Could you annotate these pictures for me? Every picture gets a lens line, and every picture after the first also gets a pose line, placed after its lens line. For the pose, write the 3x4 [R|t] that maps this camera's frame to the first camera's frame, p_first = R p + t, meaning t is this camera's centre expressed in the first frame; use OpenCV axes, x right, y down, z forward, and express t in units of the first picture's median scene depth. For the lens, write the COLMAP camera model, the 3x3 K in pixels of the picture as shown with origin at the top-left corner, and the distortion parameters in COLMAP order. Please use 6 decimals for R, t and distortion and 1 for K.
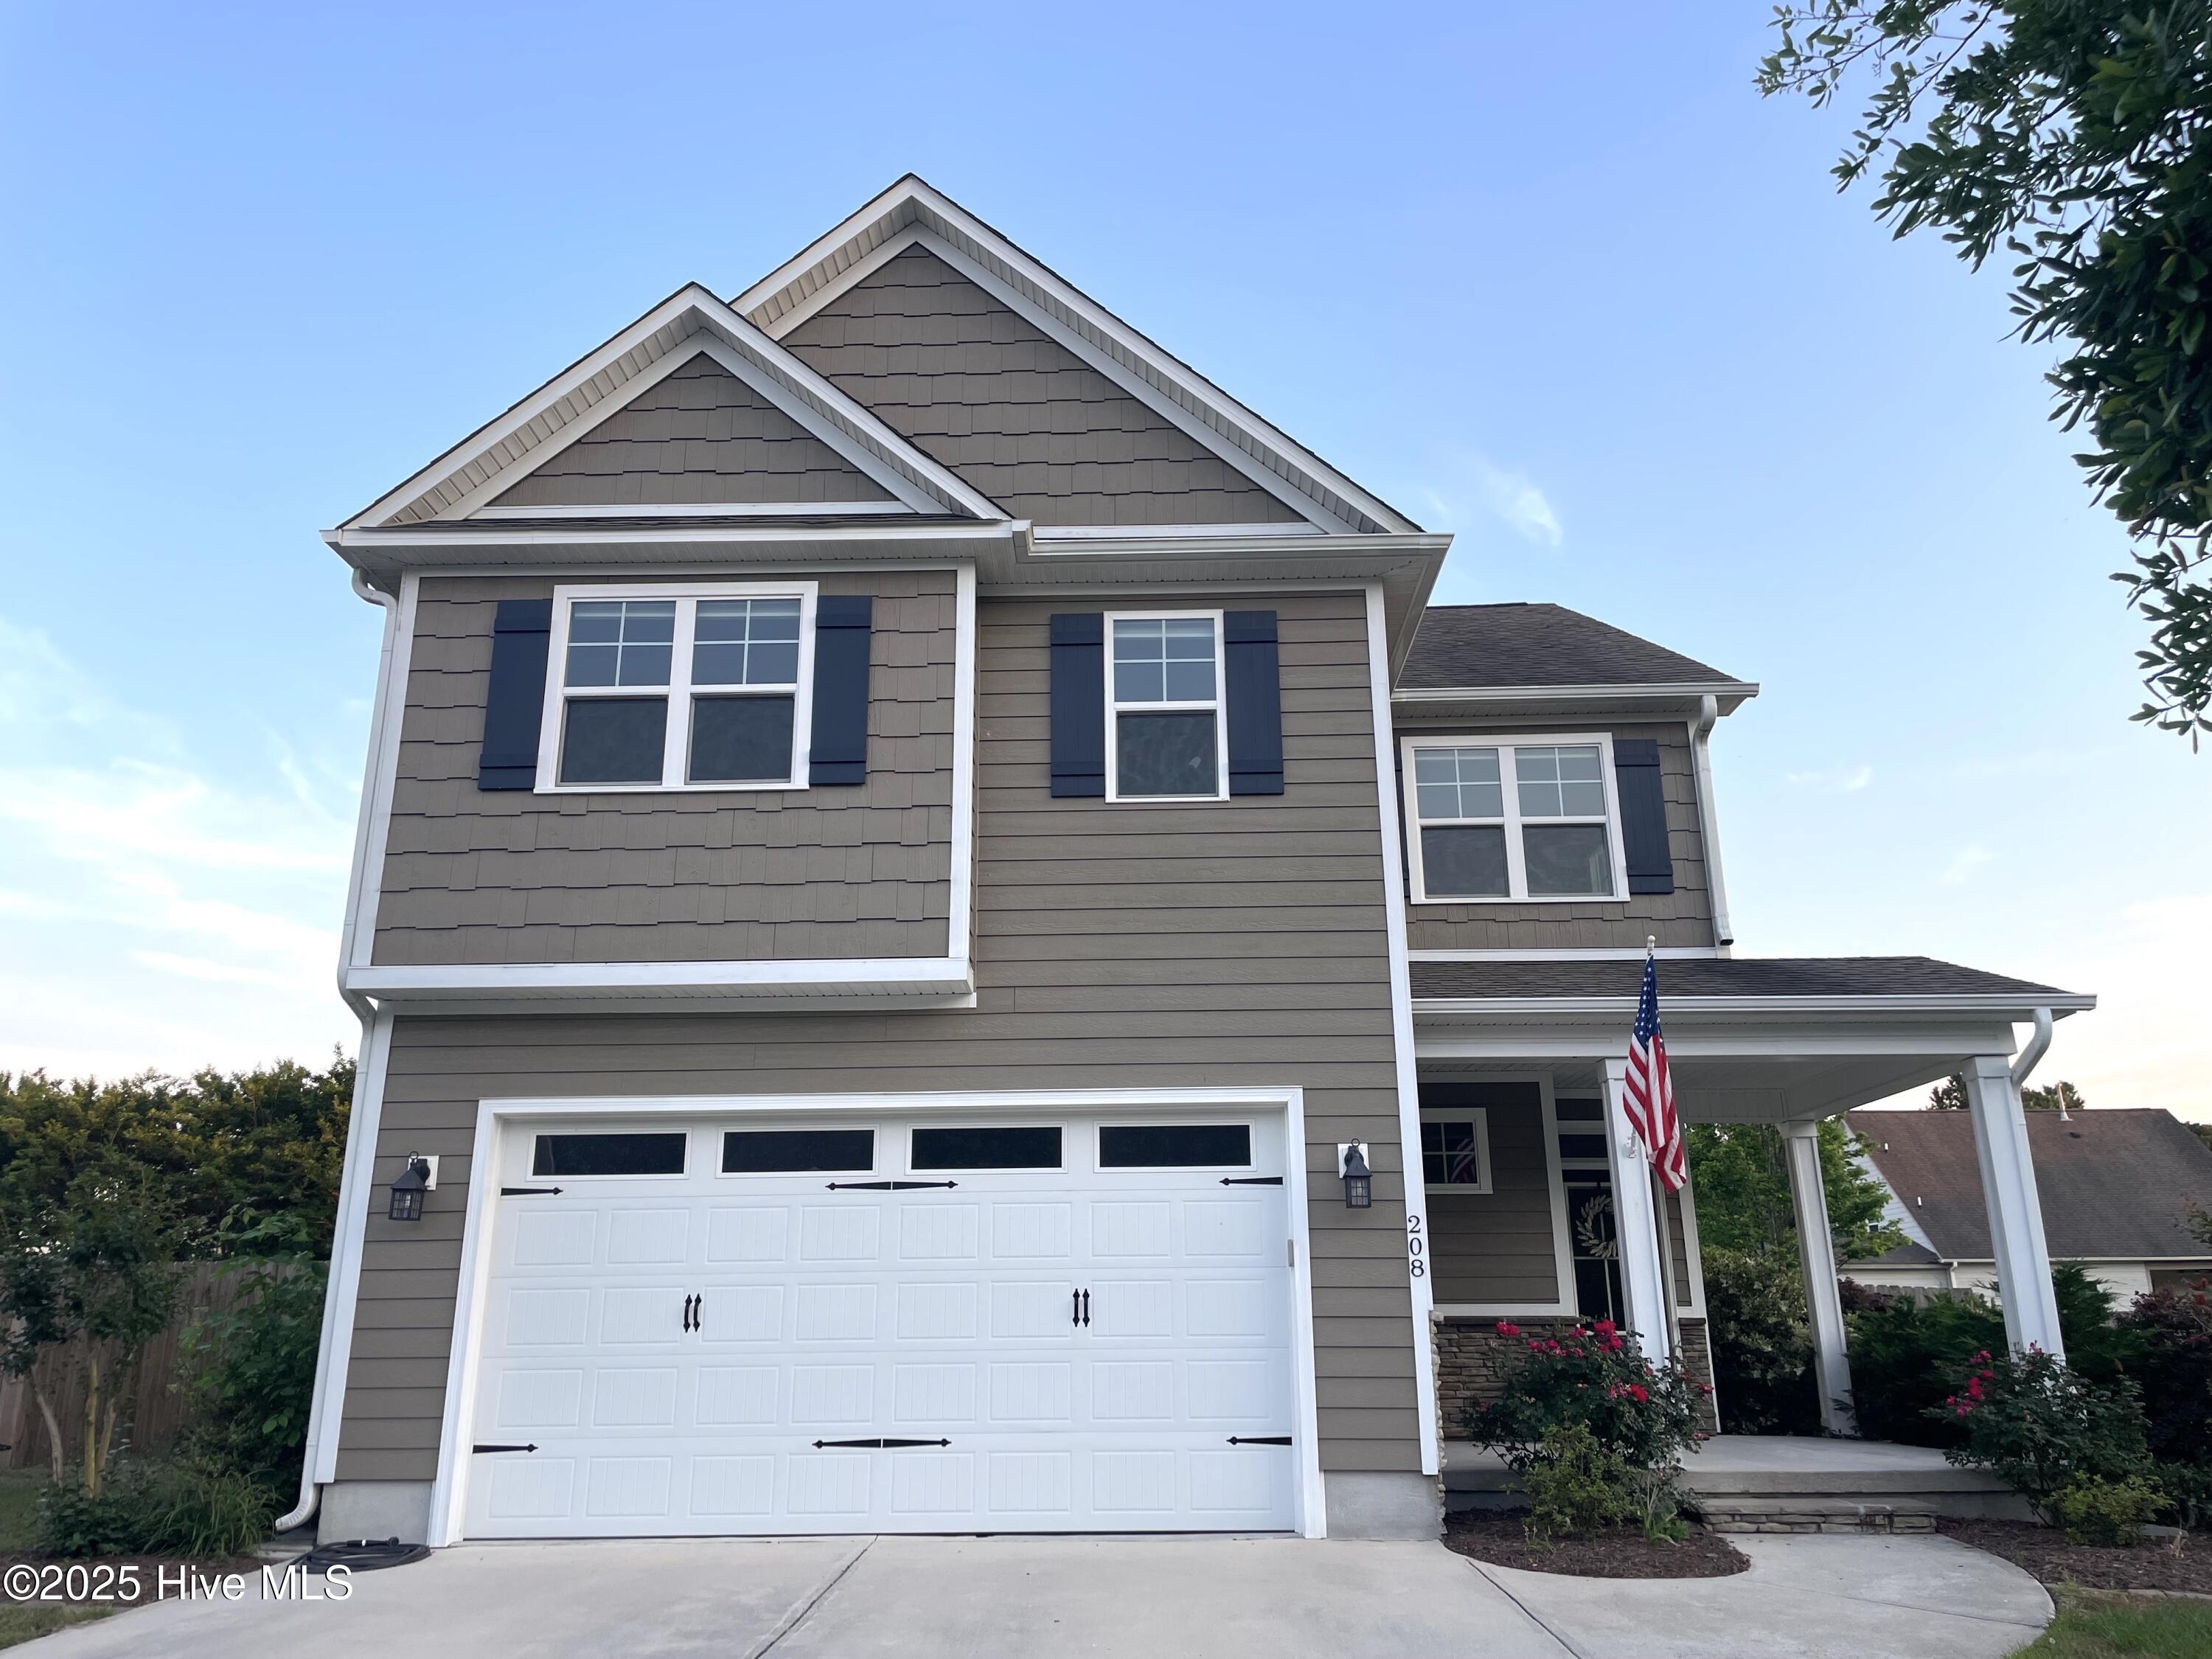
lens RADIAL K [[1648.7, 0, 1095.9], [0, 1648.7, 809.5], [0, 0, 1]] dist [0.063201, -0.058942]
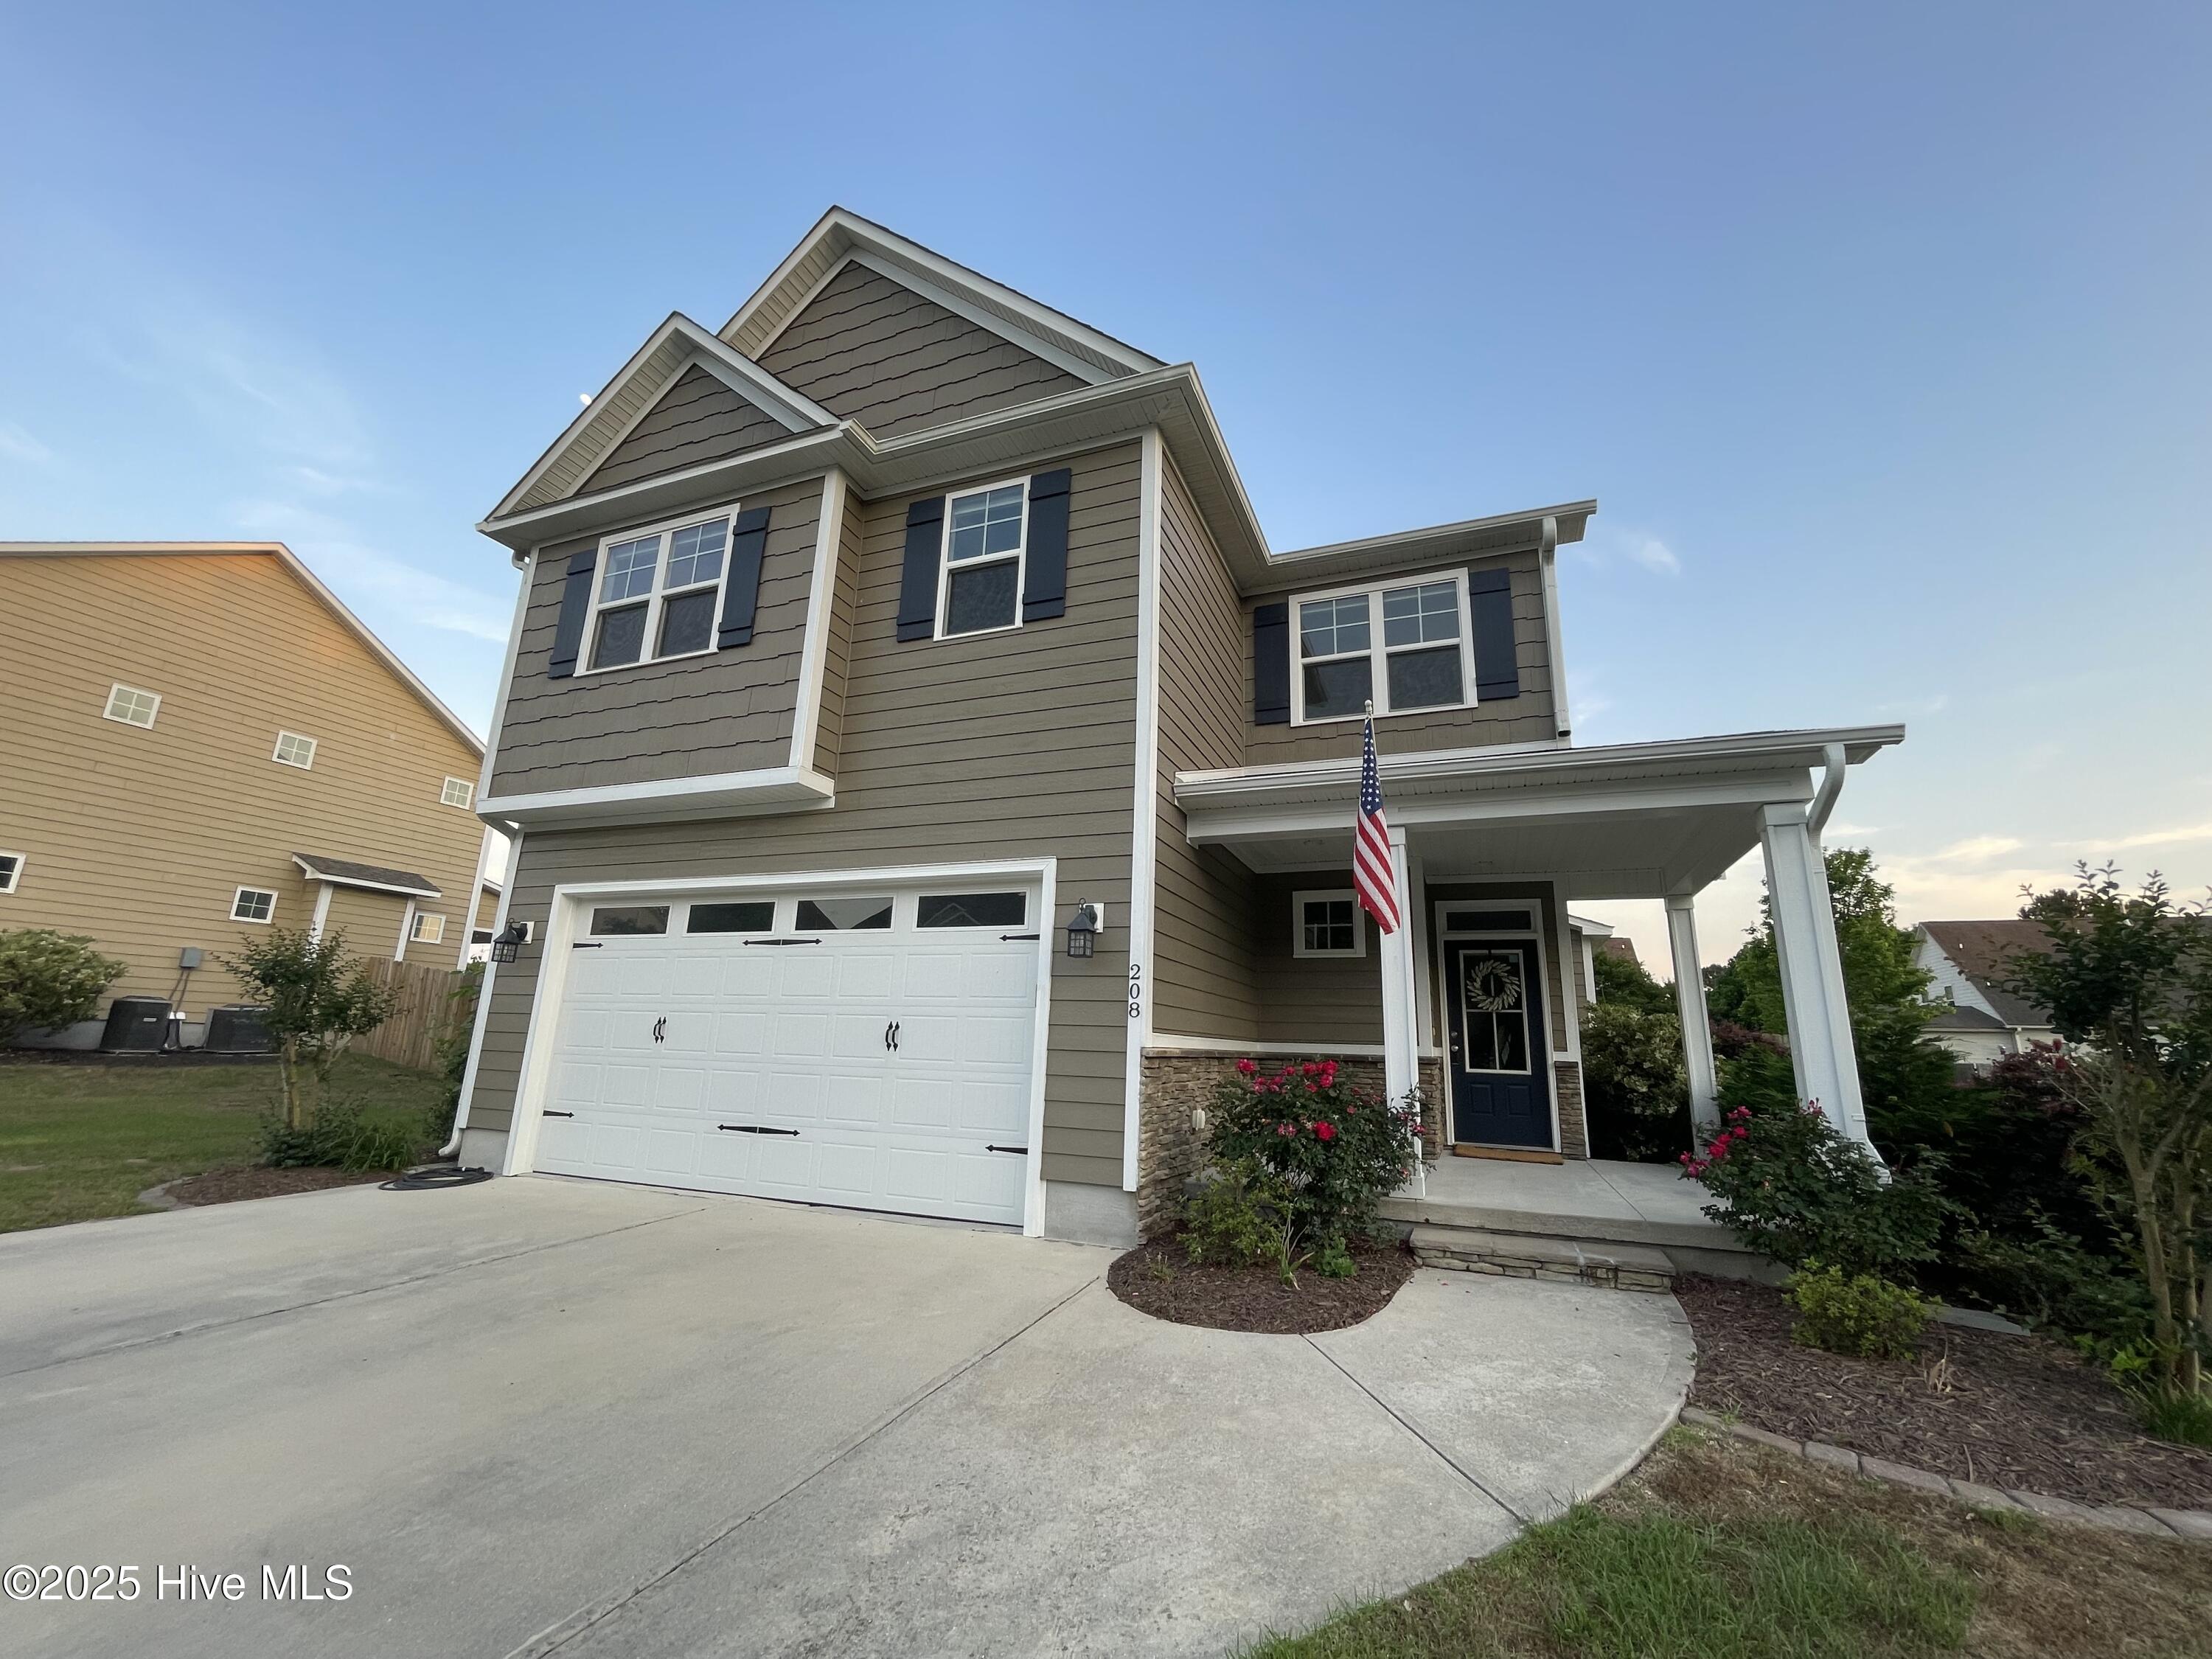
lens RADIAL K [[883.6, 0, 1116.7], [0, 883.6, 832.6], [0, 0, 1]] dist [0.002853, 0.001073]
pose [[0.940380, -0.045277, -0.337098, 0.363935], [0.067106, 0.996317, 0.053381, 0.116551], [0.333440, -0.072820, 0.939955, 0.416070]]
